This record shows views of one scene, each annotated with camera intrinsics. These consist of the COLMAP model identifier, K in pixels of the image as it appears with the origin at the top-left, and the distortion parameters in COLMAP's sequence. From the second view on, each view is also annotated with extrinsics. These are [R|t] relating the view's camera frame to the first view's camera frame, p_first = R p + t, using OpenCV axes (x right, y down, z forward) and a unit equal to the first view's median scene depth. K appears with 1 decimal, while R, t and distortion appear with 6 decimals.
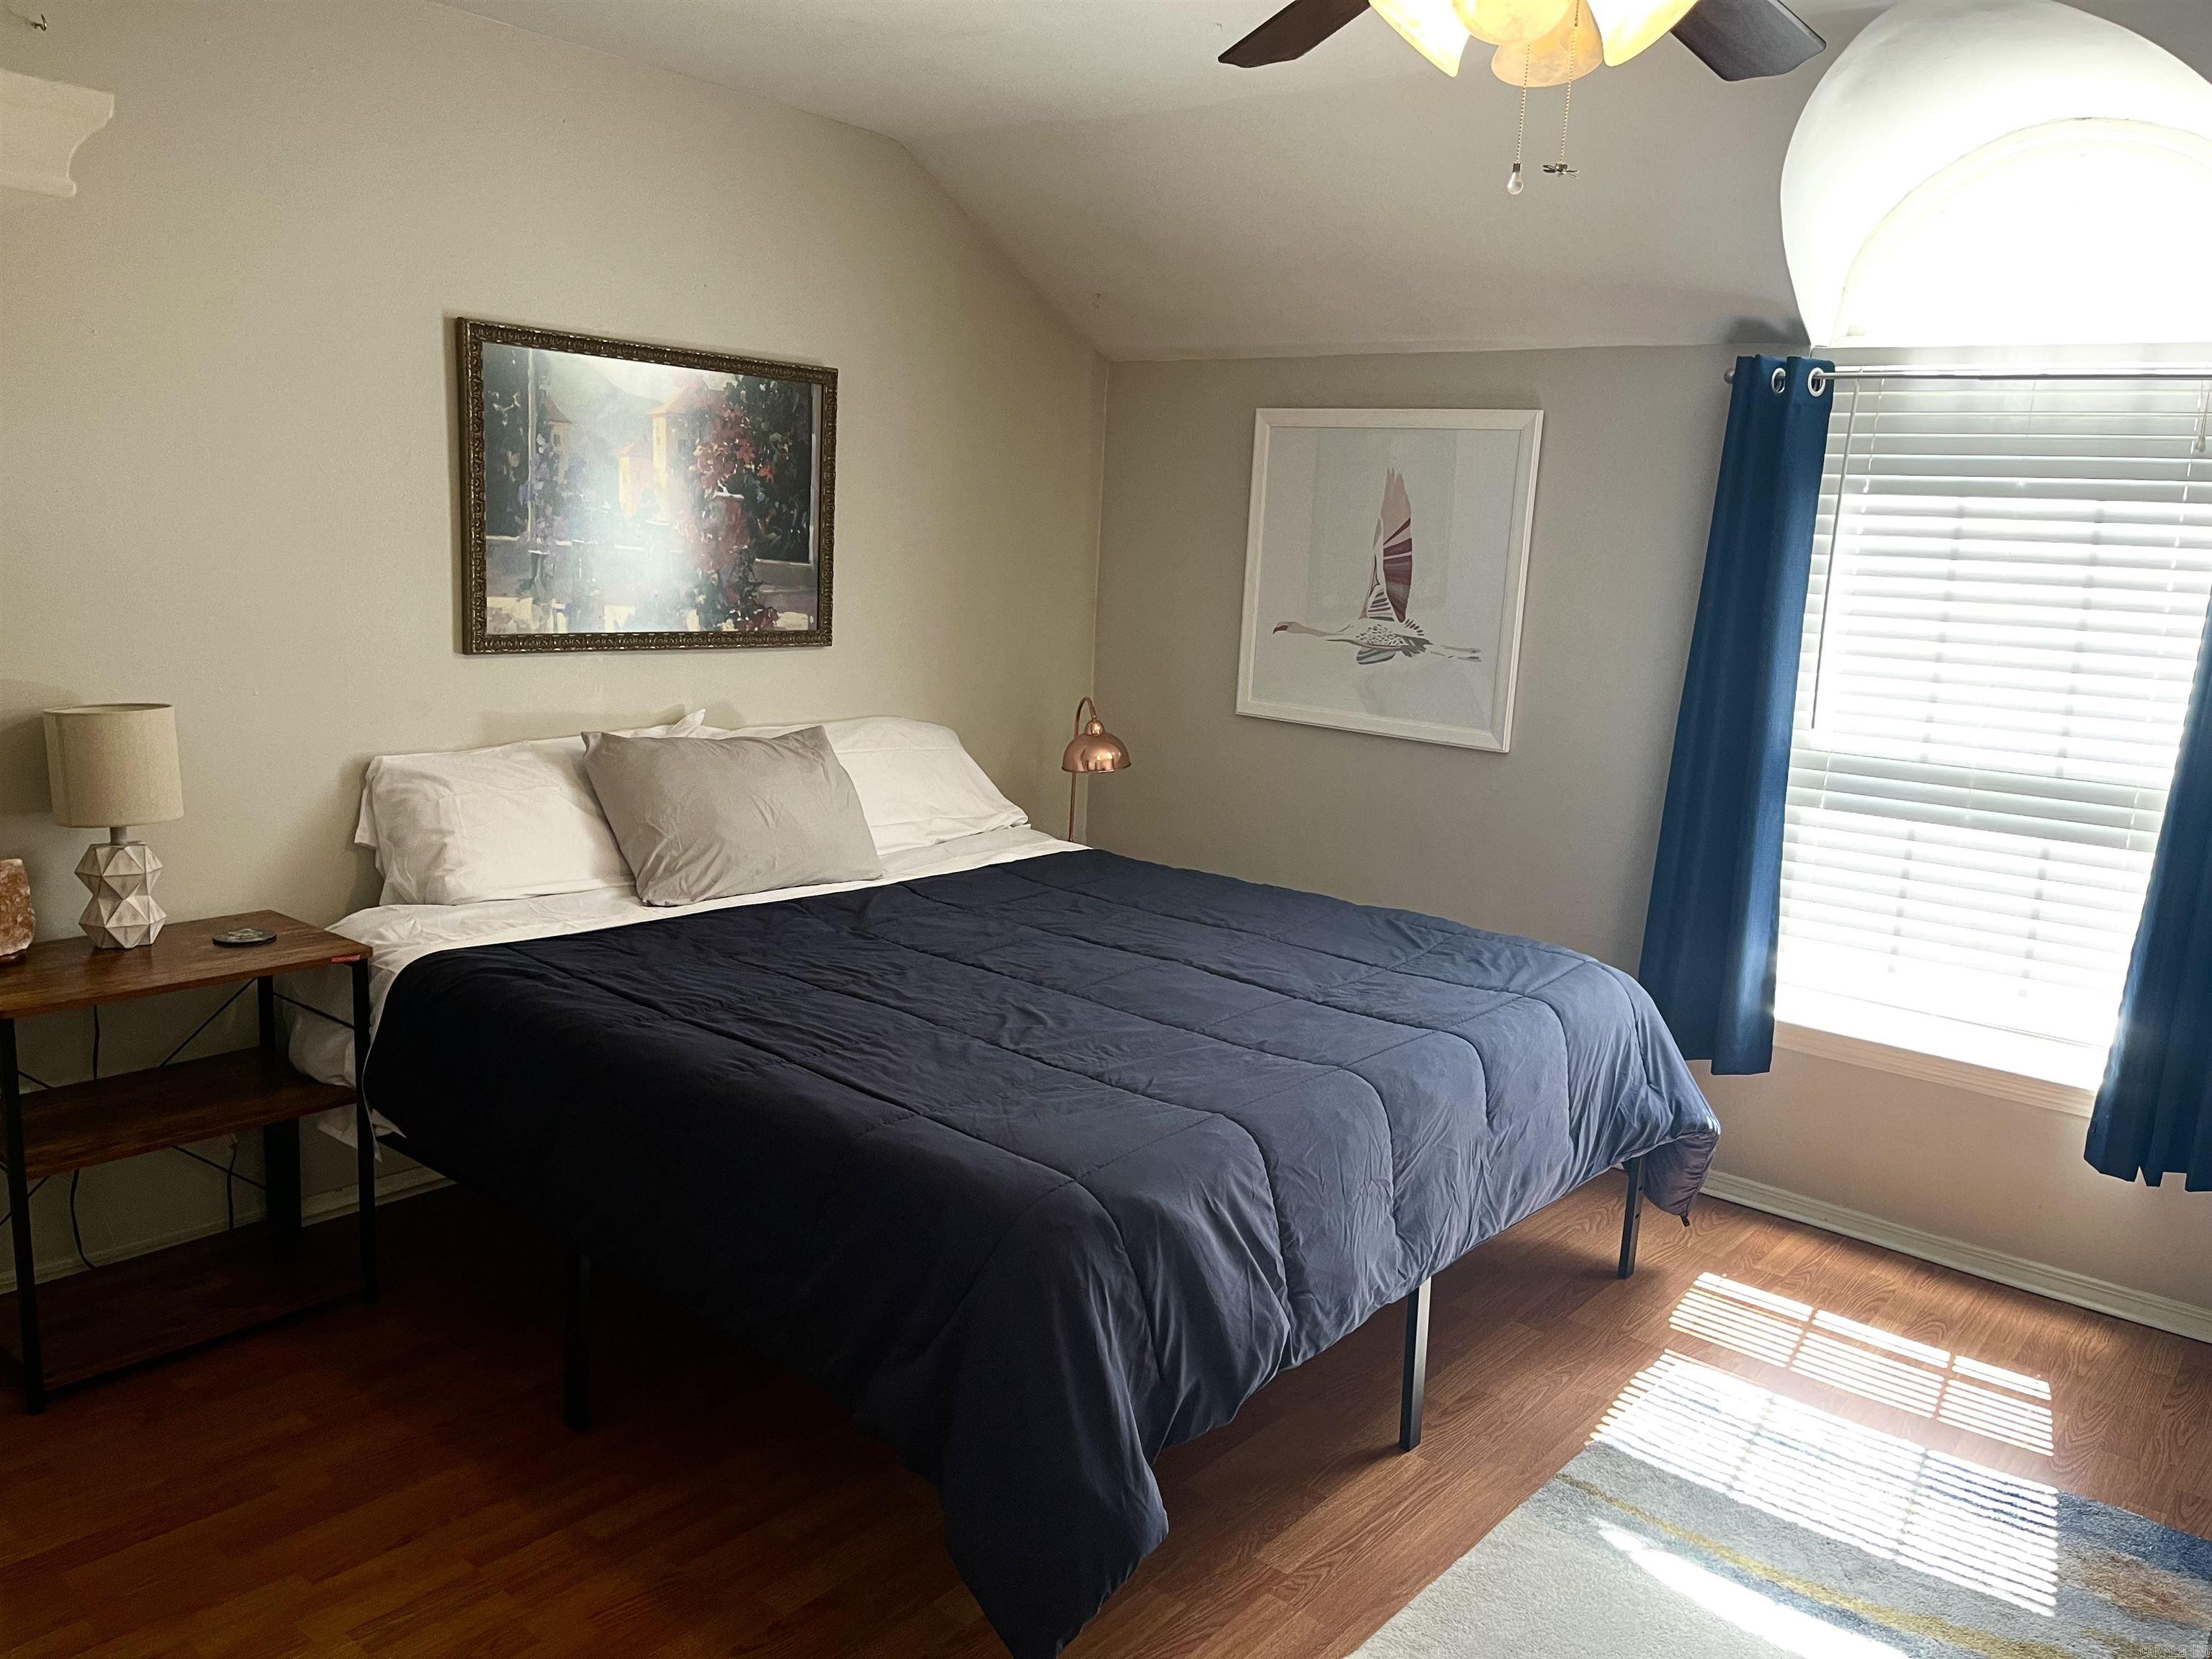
lens RADIAL K [[1672.2, 0, 1106.0], [0, 1672.2, 829.5], [0, 0, 1]] dist [0.057380, -0.046491]
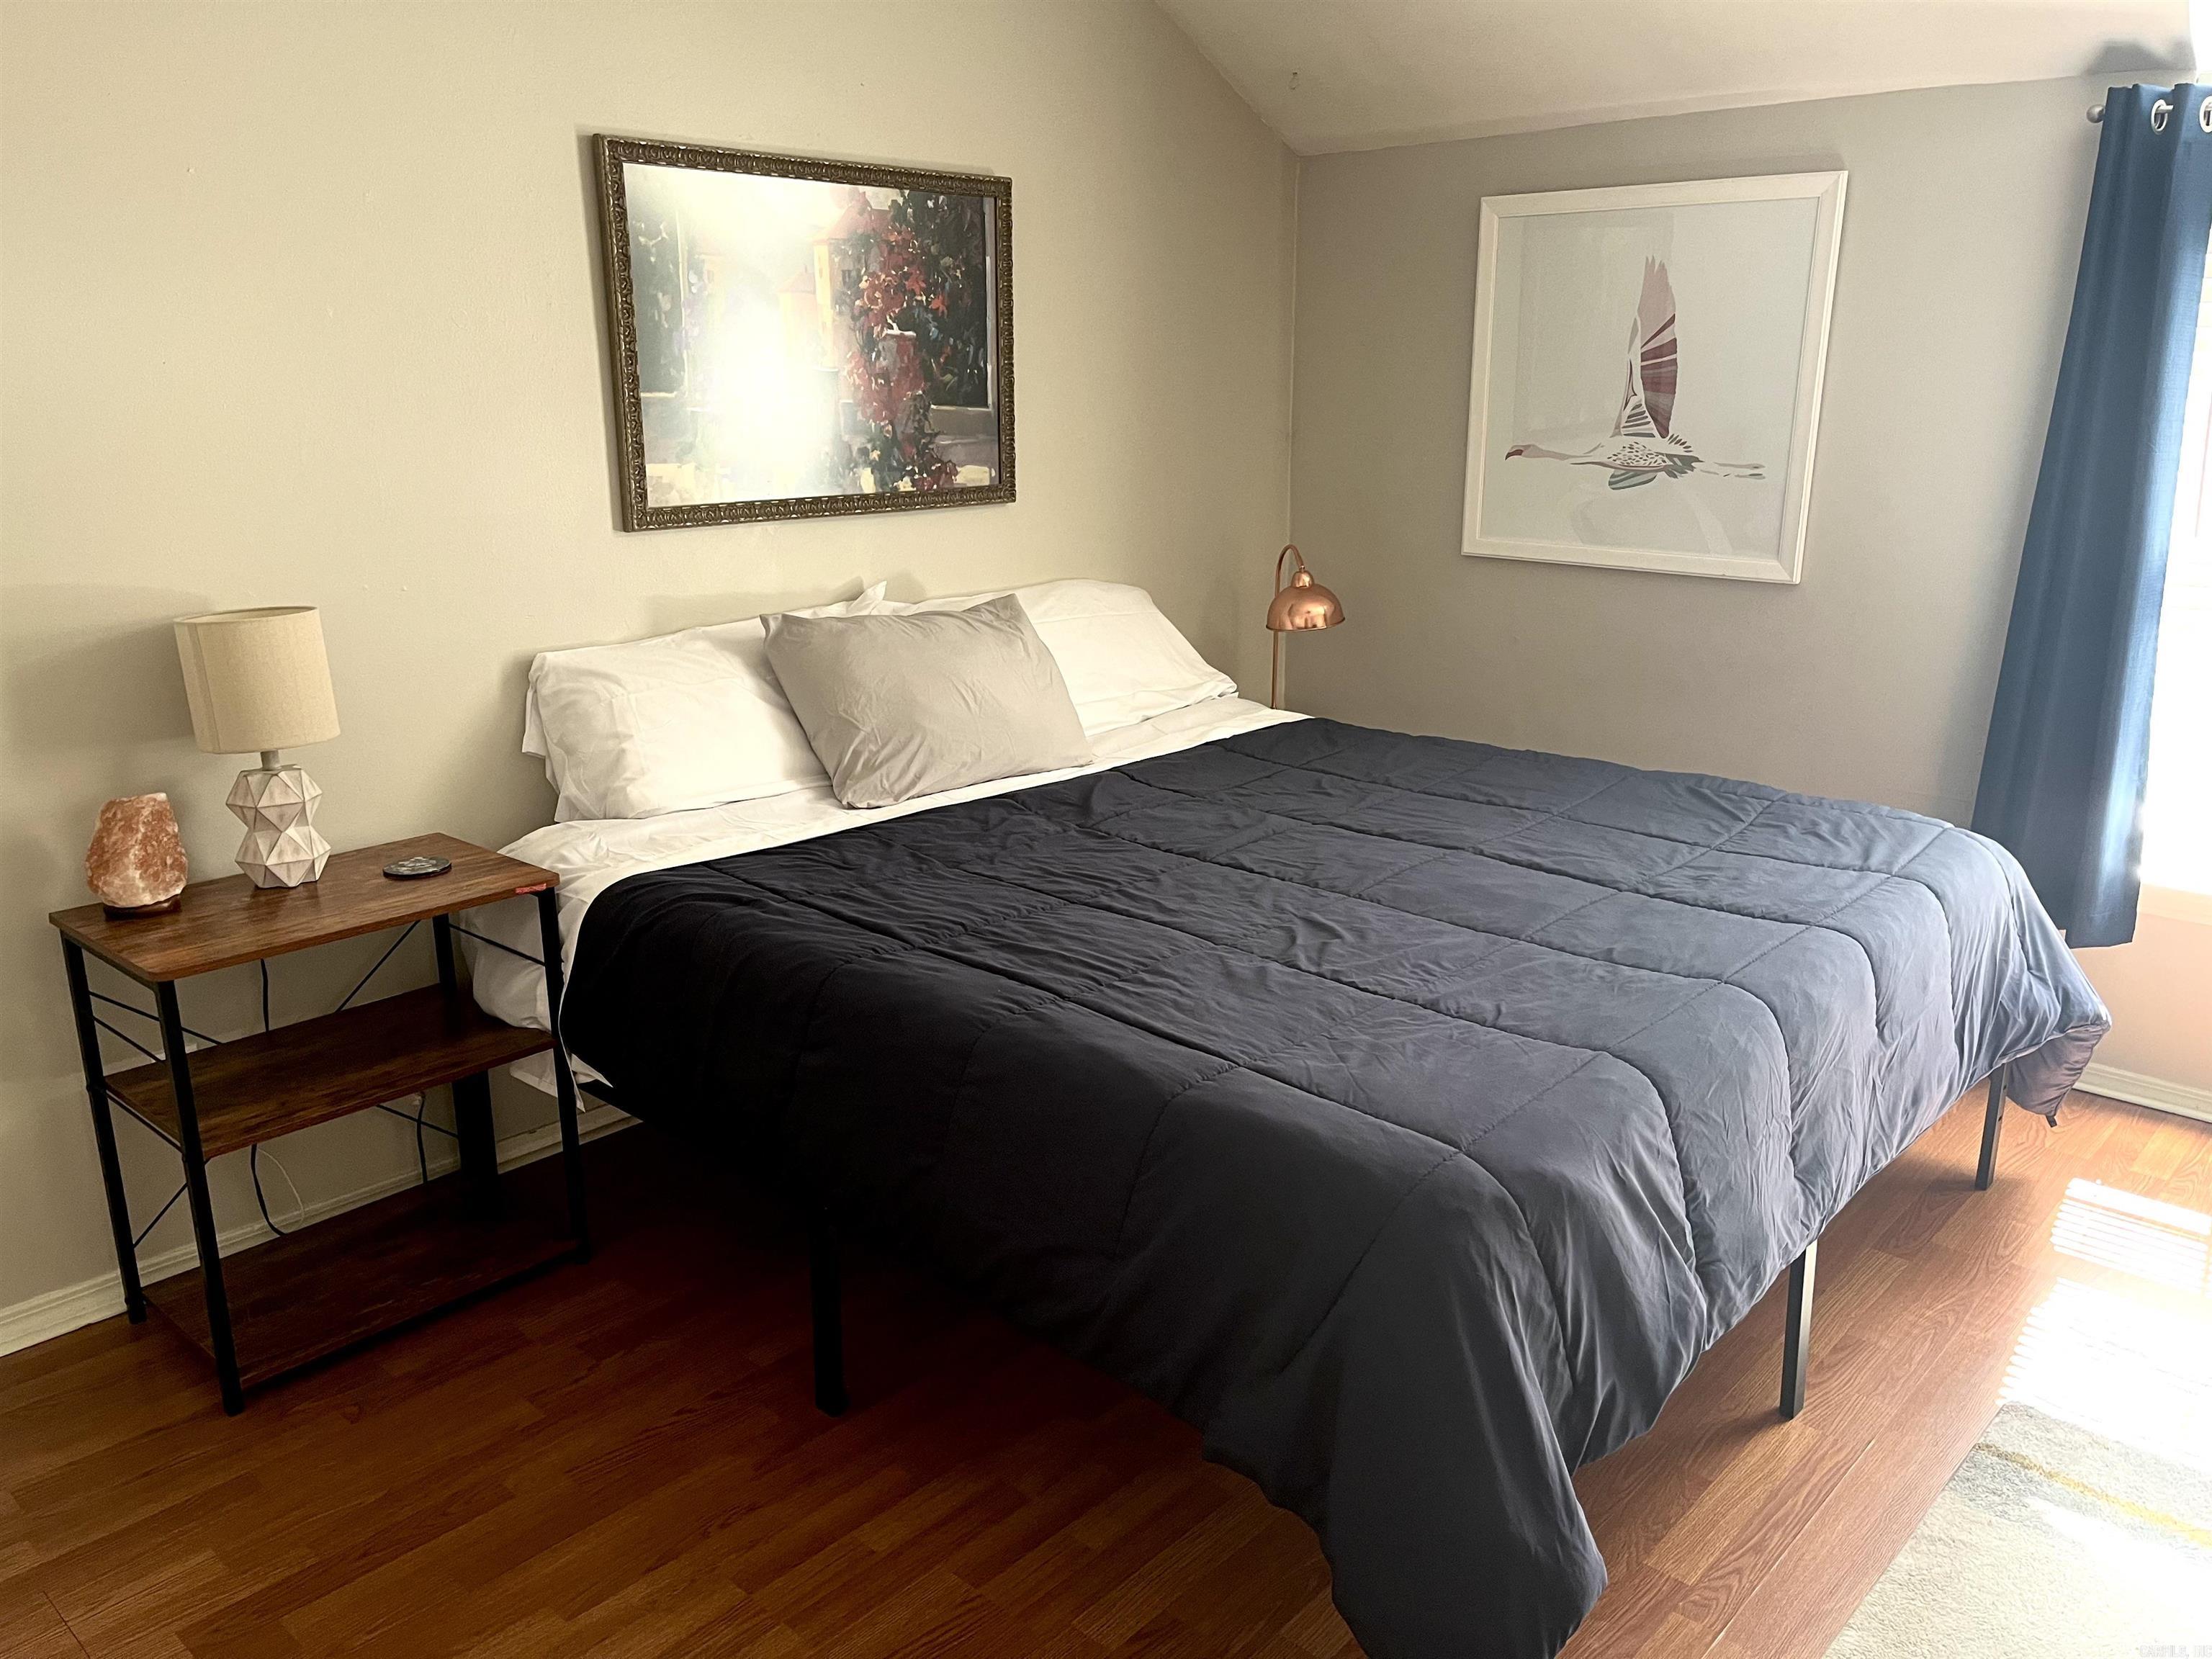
lens RADIAL K [[1687.9, 0, 1108.1], [0, 1687.9, 822.2], [0, 0, 1]] dist [0.042161, -0.008718]
pose [[0.997235, -0.040939, -0.062014, -0.083845], [0.045885, 0.995694, 0.080547, -0.013356], [0.058450, -0.083170, 0.994820, 0.125932]]
